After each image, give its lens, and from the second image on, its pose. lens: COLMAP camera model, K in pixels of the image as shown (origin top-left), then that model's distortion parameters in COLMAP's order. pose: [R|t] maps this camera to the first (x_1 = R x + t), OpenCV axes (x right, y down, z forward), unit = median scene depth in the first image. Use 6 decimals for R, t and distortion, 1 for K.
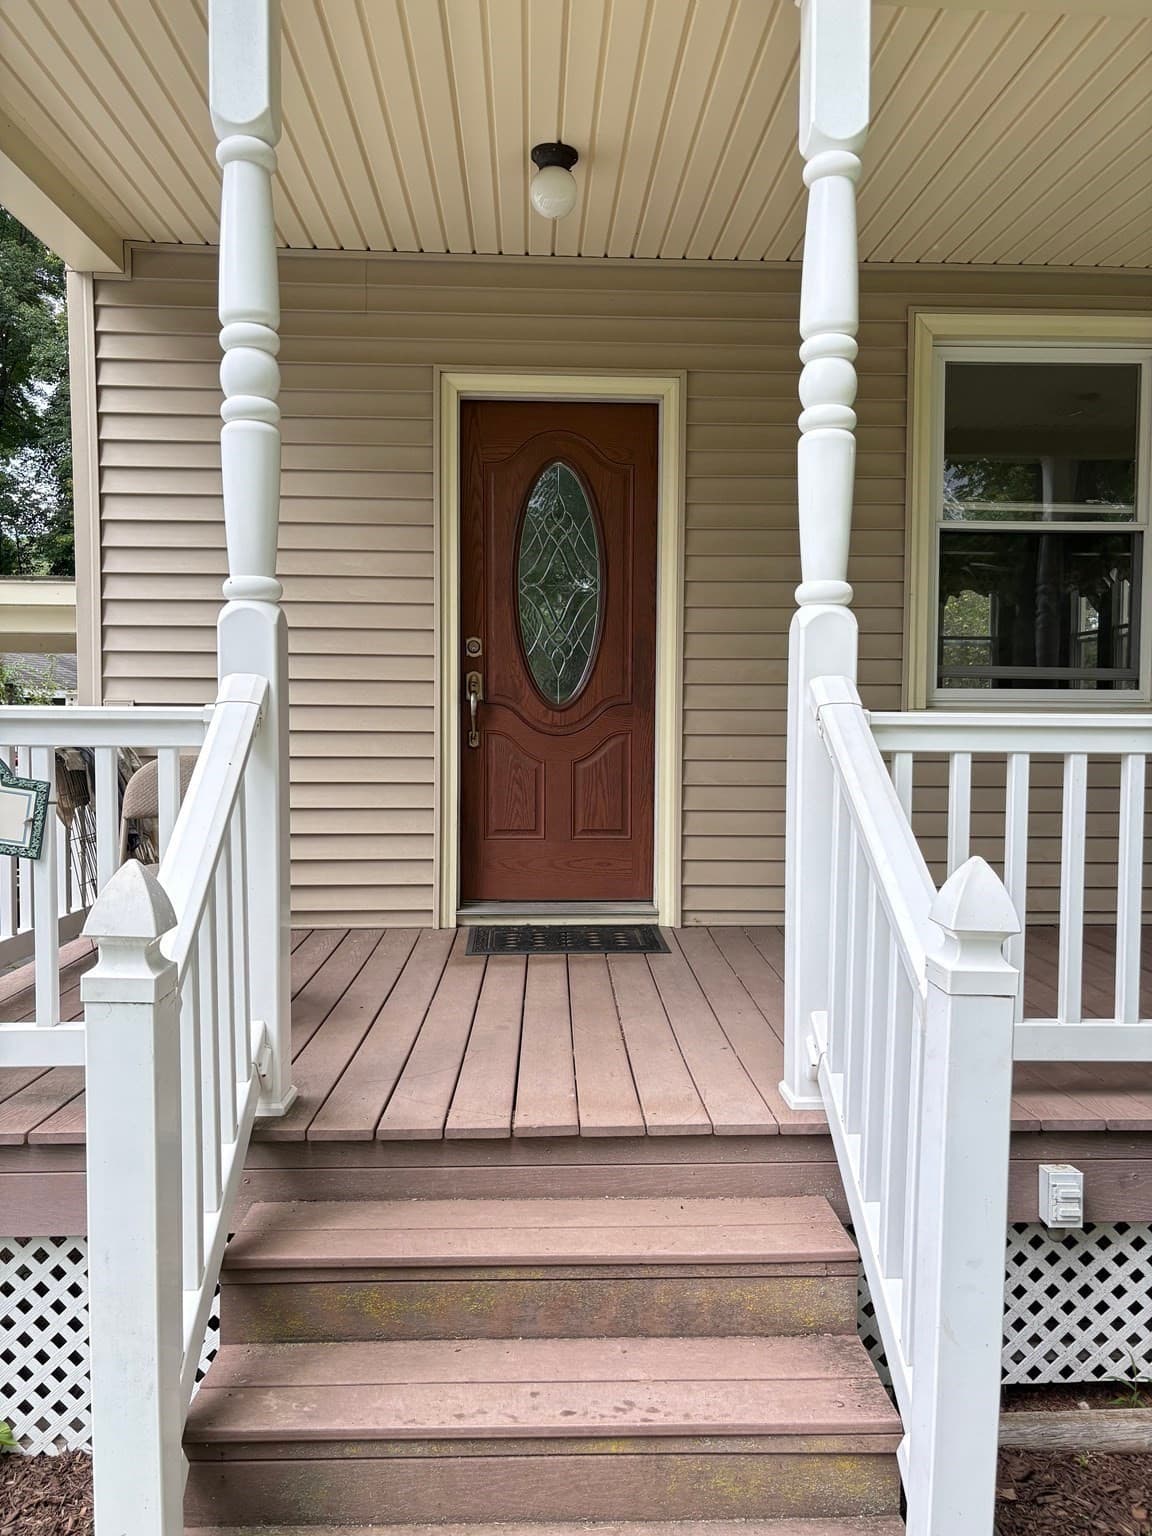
lens RADIAL K [[1150.3, 0, 575.1], [0, 1150.3, 776.0], [0, 0, 1]] dist [0.048281, -0.016146]
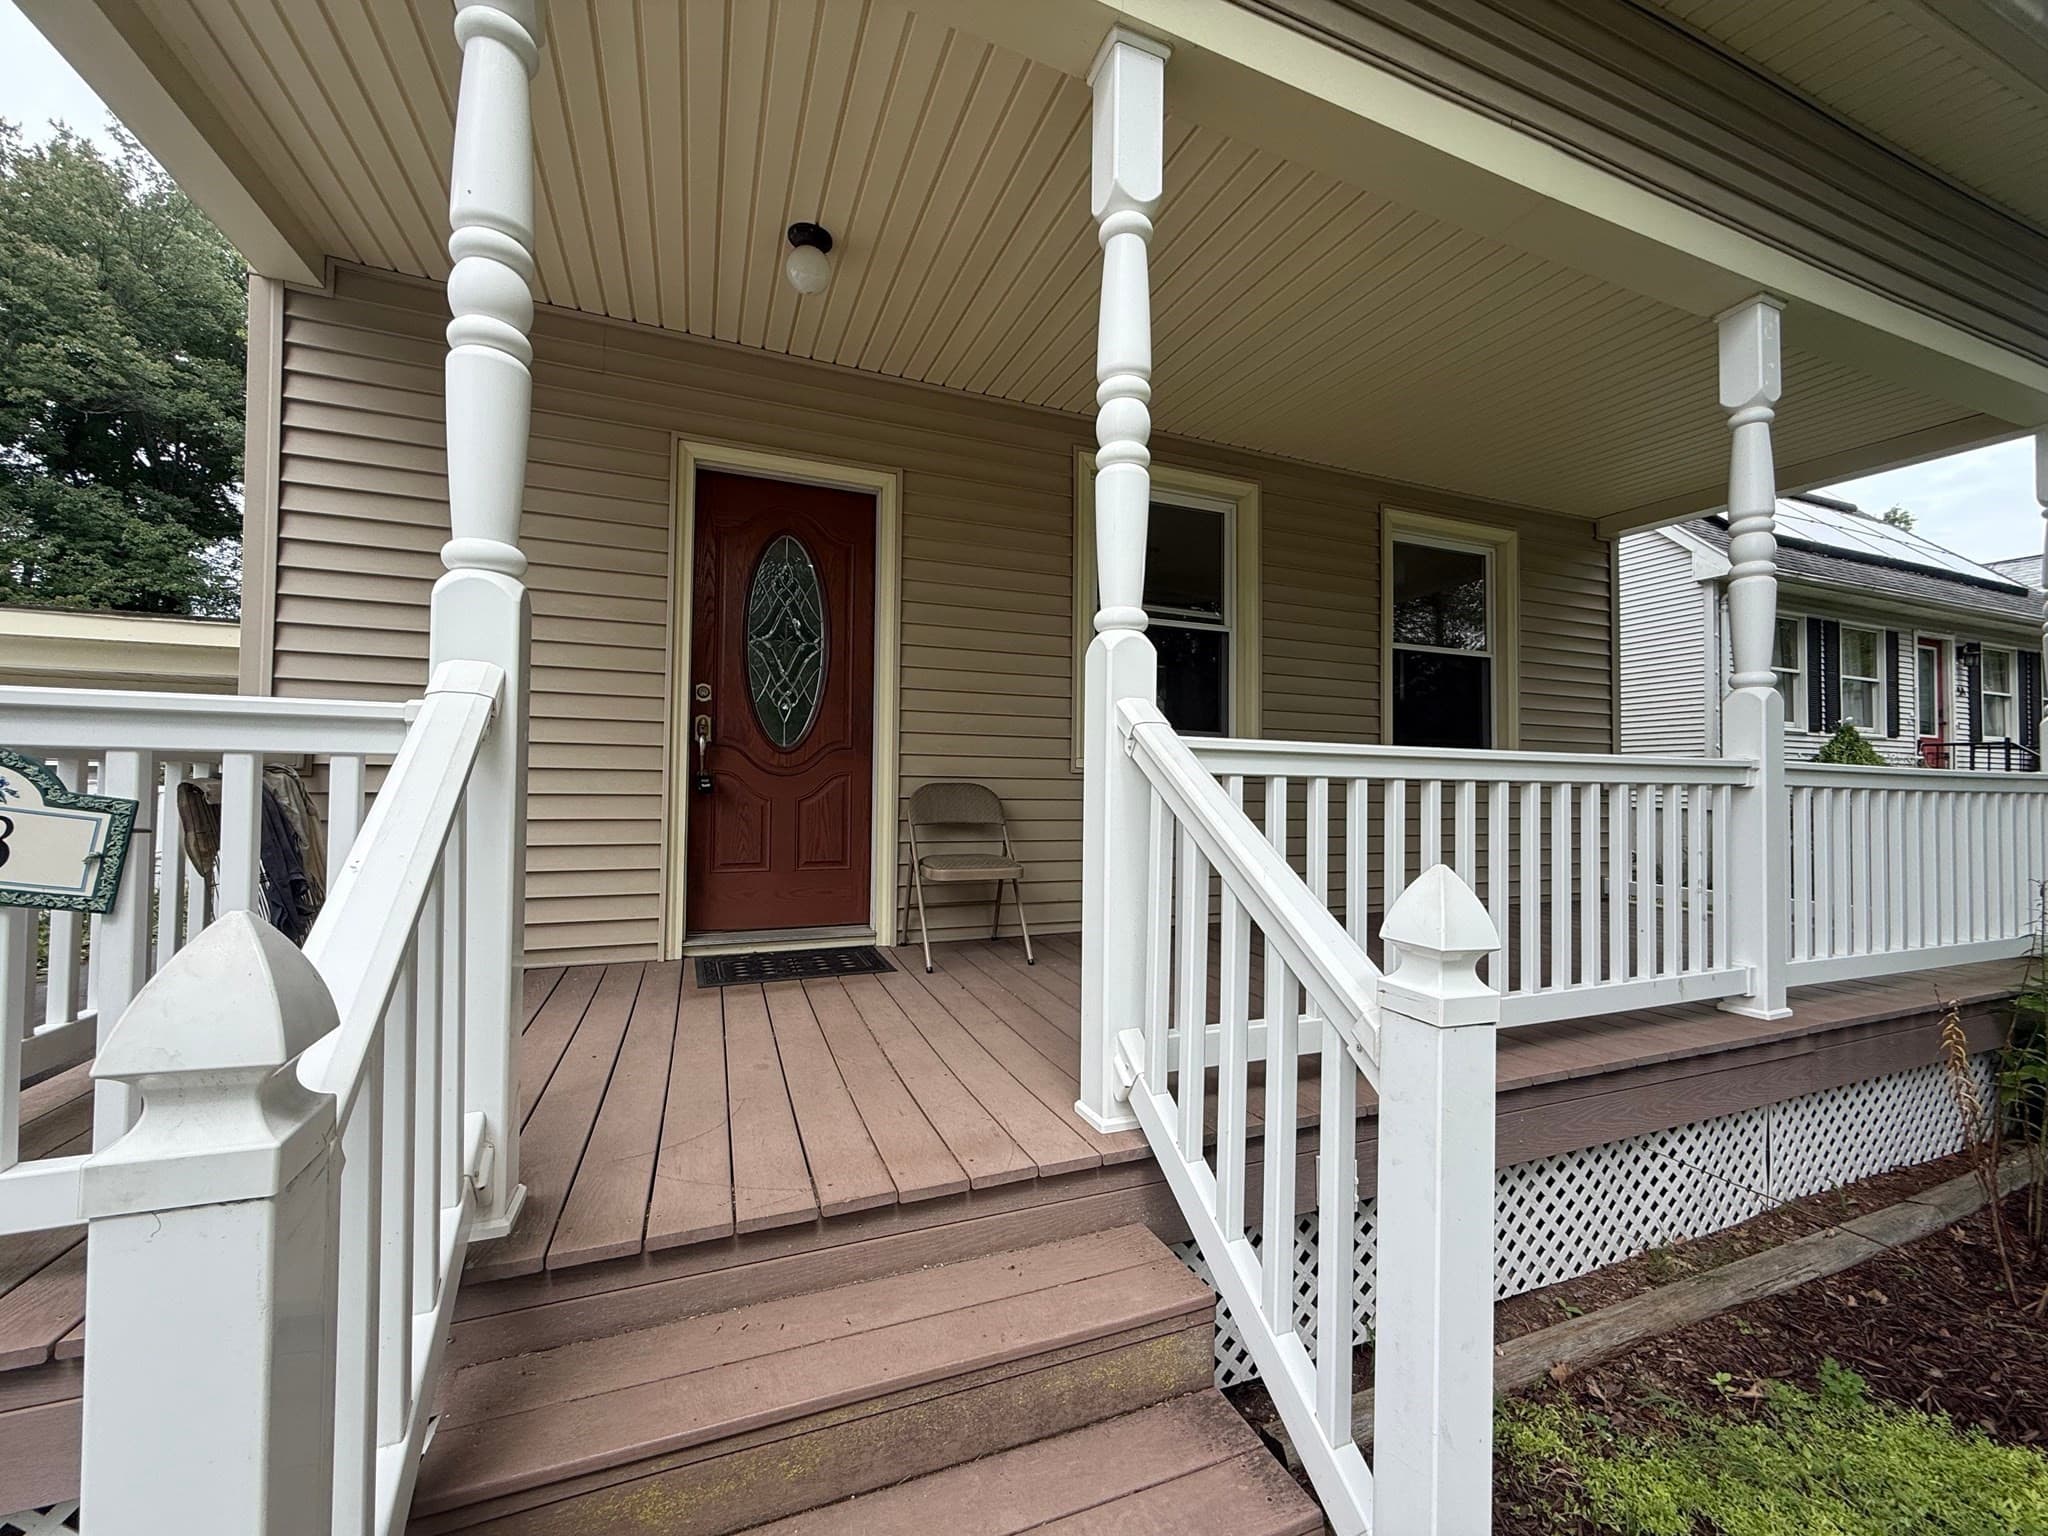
lens RADIAL K [[813.7, 0, 1019.5], [0, 813.7, 768.8], [0, 0, 1]] dist [0.002503, 0.001130]
pose [[0.943014, 0.012893, 0.332504, -0.110158], [0.010313, 0.997637, -0.067934, 0.023276], [-0.332594, 0.067492, 0.940652, 0.339101]]
